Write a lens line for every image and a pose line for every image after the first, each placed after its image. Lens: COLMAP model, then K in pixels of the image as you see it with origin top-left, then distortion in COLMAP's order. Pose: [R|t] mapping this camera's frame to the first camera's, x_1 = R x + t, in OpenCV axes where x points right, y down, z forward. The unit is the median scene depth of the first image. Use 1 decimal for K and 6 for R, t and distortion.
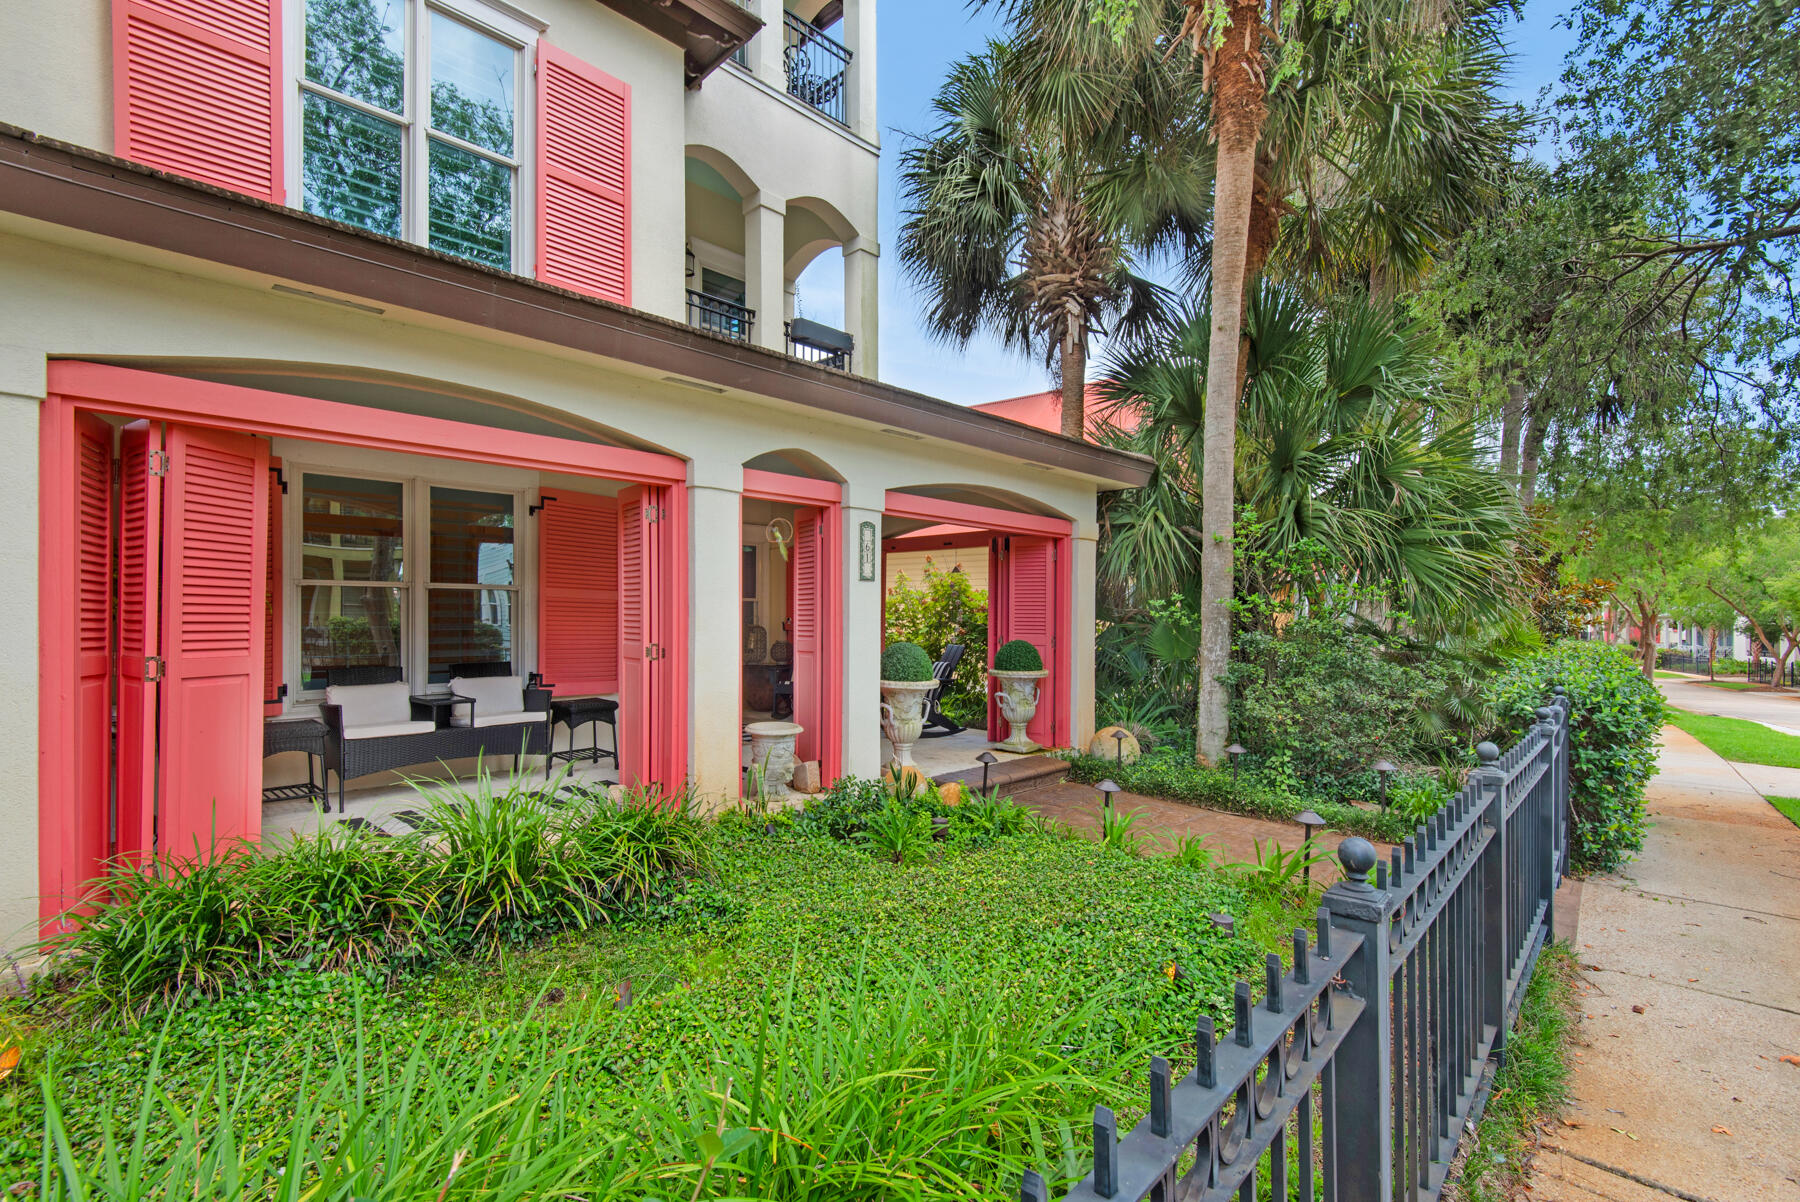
lens RADIAL K [[833.3, 0, 899.9], [0, 833.3, 608.3], [0, 0, 1]] dist [0.015918, -0.004563]
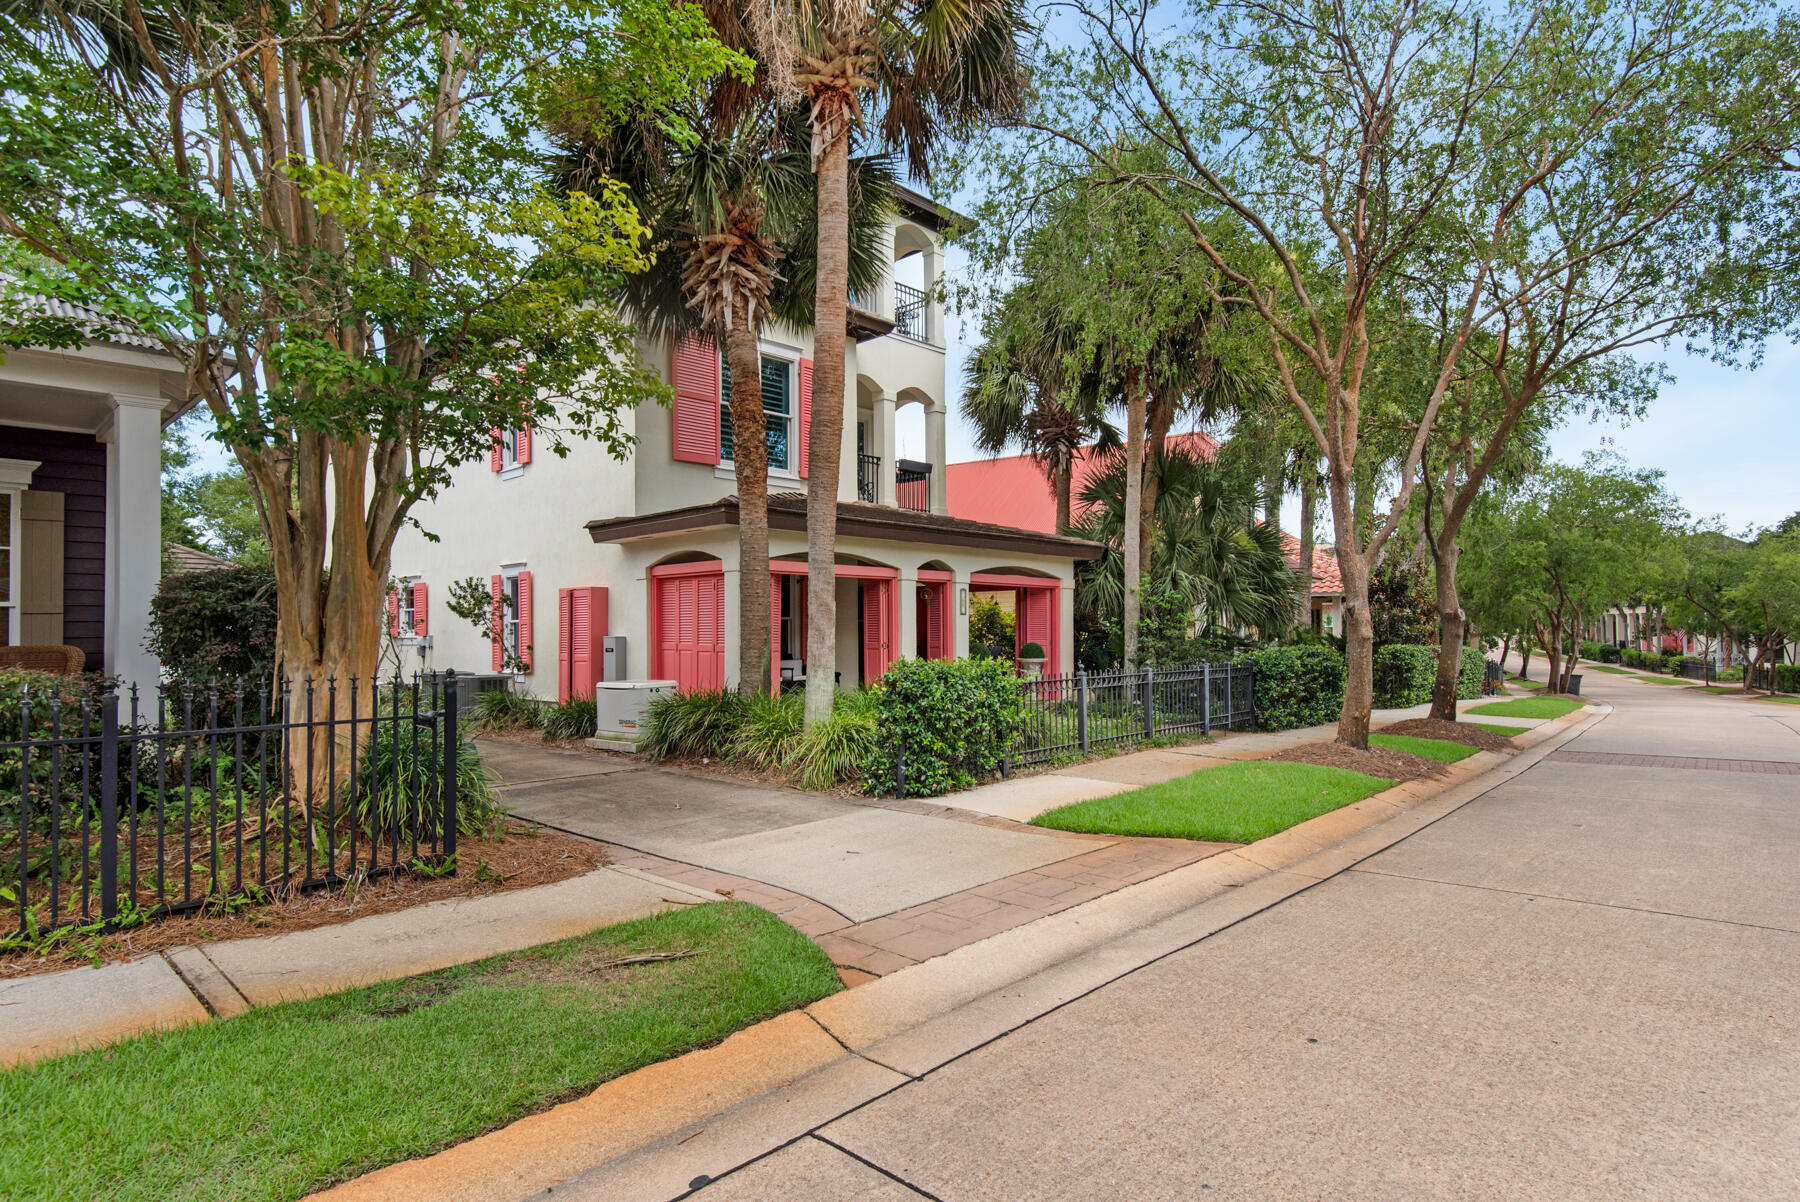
lens RADIAL K [[967.0, 0, 899.1], [0, 967.0, 603.3], [0, 0, 1]] dist [-0.000793, -0.000002]
pose [[0.999947, -0.005975, -0.008391, -0.135904], [0.005843, 0.999861, -0.015597, -0.017004], [0.008483, 0.015547, 0.999843, -1.162422]]
